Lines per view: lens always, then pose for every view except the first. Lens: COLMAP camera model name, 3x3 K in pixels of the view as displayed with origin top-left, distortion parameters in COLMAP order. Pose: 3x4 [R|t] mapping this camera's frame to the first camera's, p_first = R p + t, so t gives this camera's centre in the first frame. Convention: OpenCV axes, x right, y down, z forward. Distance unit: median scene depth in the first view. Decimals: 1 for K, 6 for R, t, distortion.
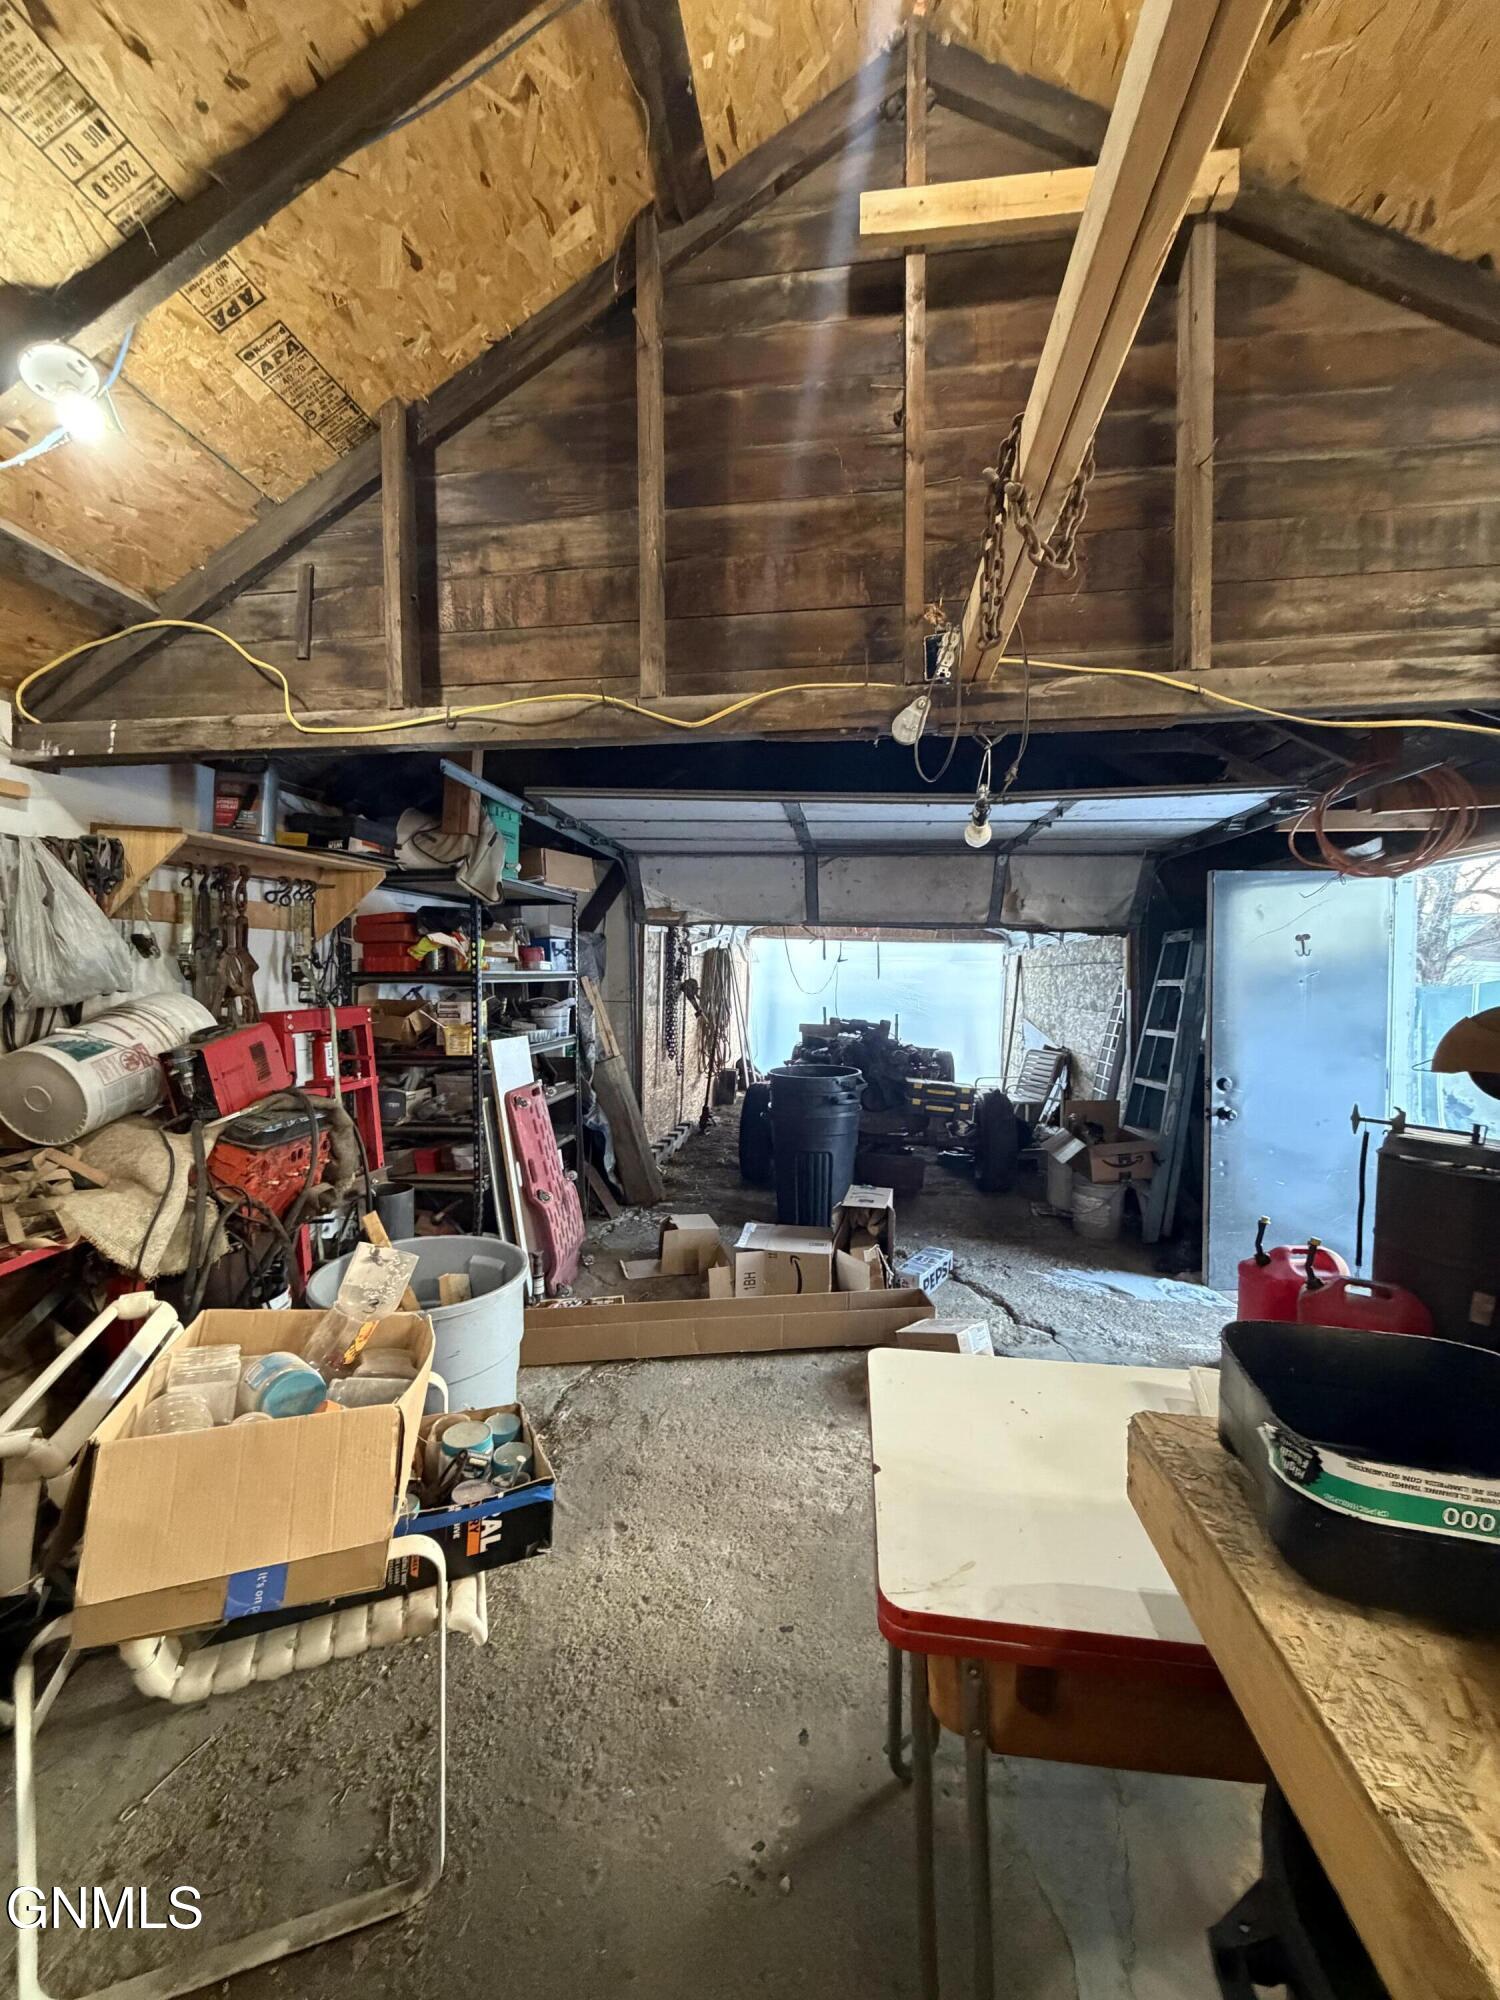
lens RADIAL K [[796.5, 0, 755.4], [0, 796.5, 1000.1], [0, 0, 1]] dist [0.001212, -0.000552]
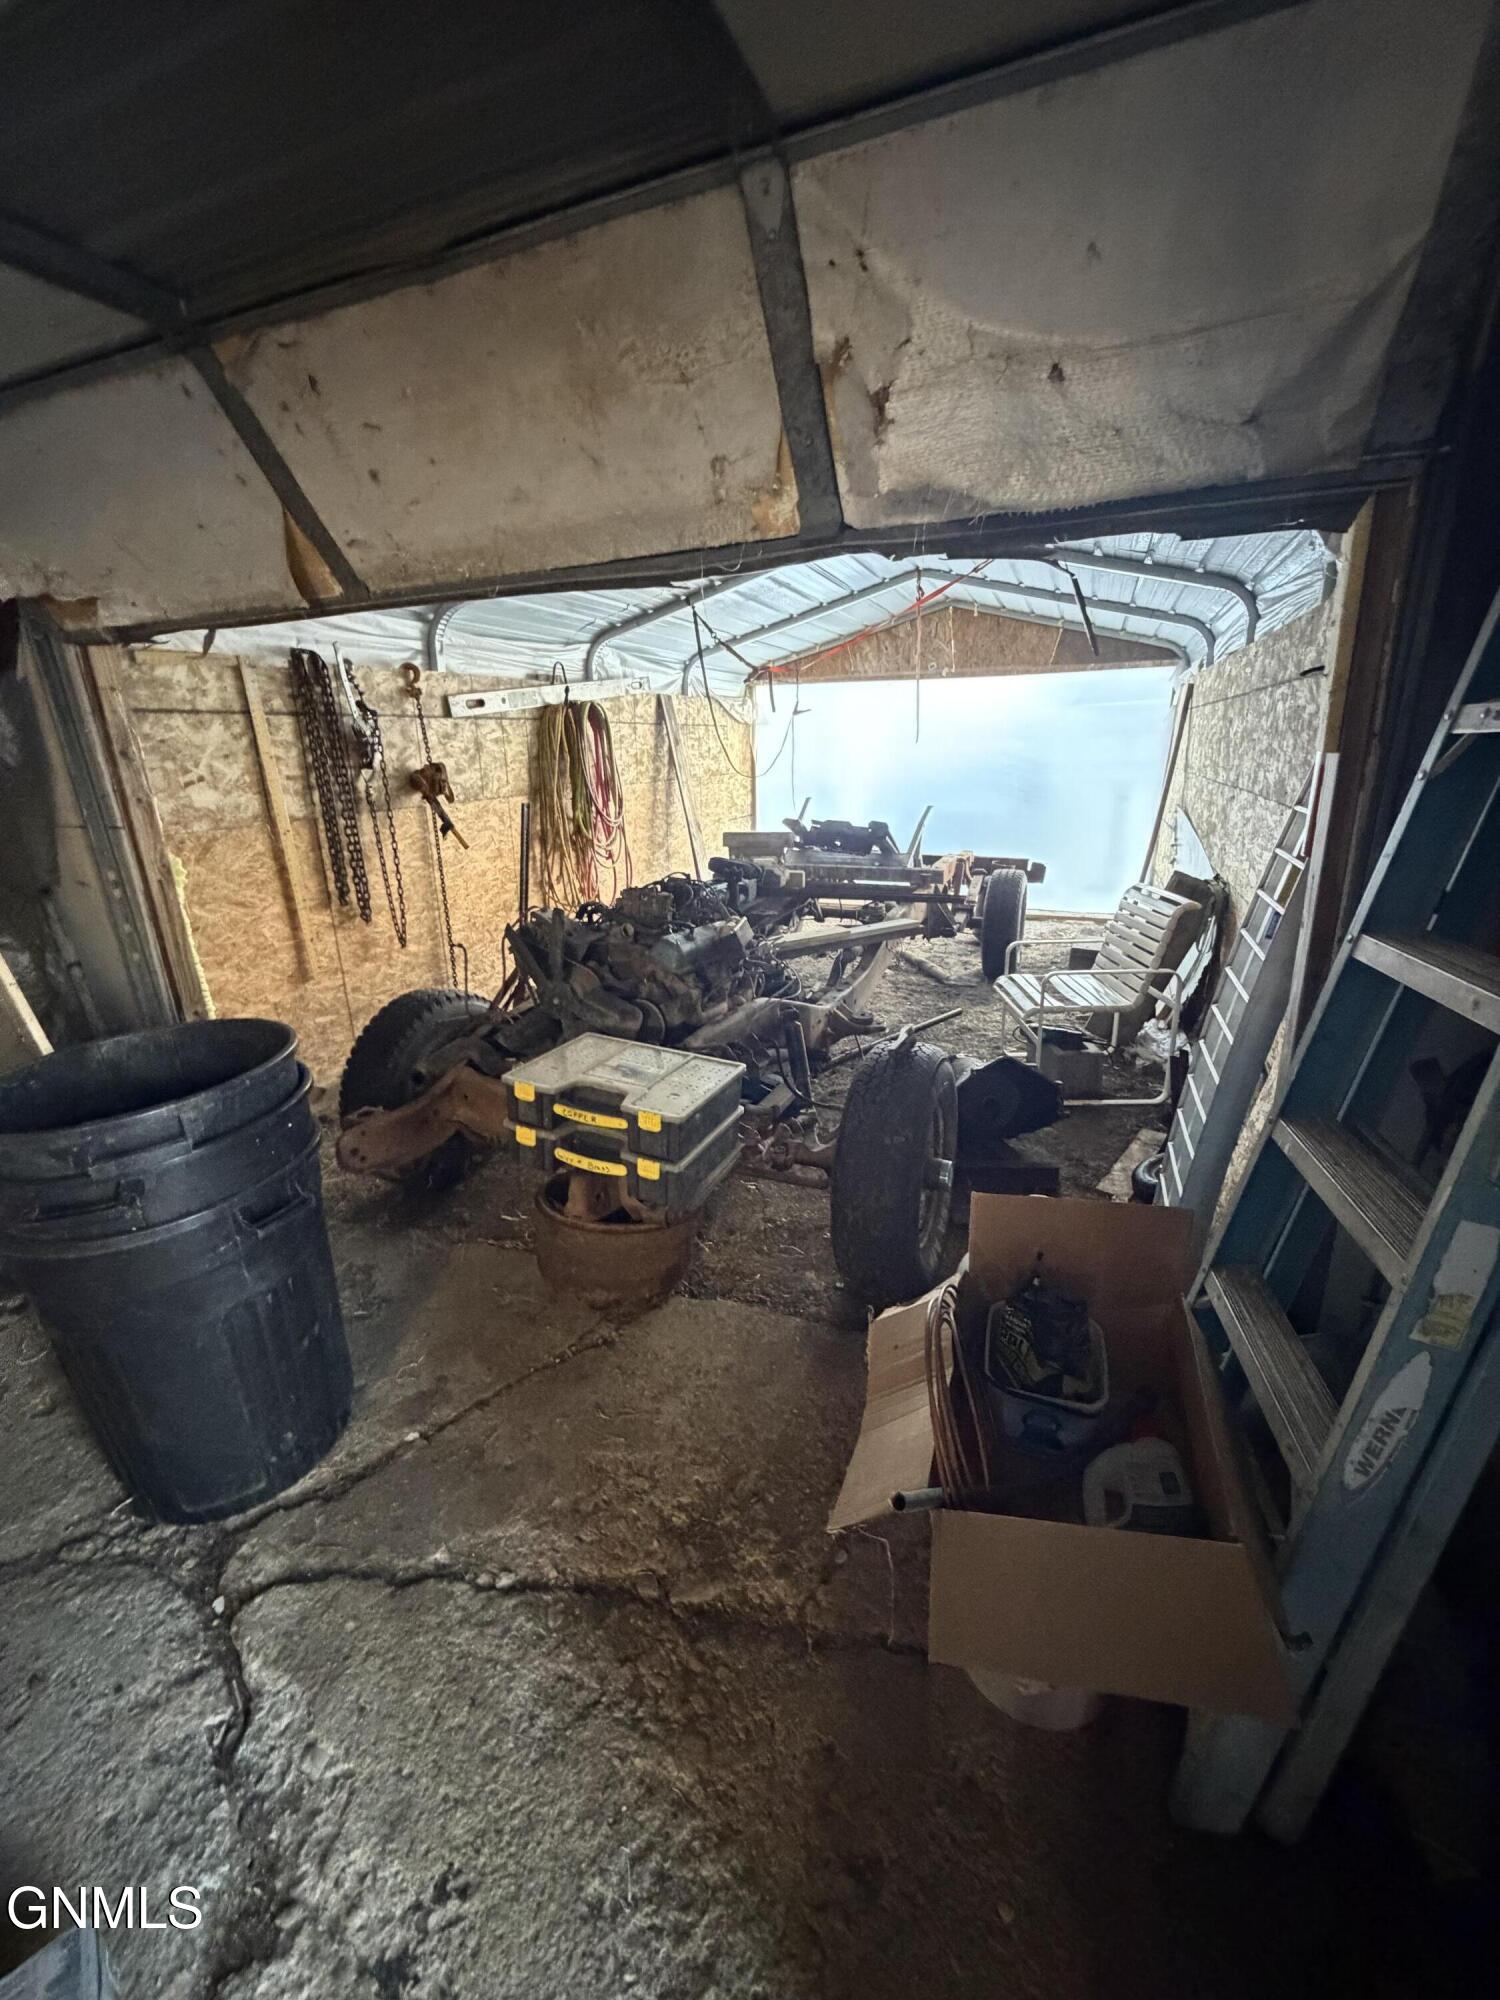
lens RADIAL K [[796.5, 0, 755.4], [0, 796.5, 1000.1], [0, 0, 1]] dist [0.001212, -0.000552]
pose [[0.967052, 0.035062, -0.252152, 0.359516], [0.035850, 0.961845, 0.271238, -0.013581], [0.252041, -0.271341, 0.928897, 0.696738]]
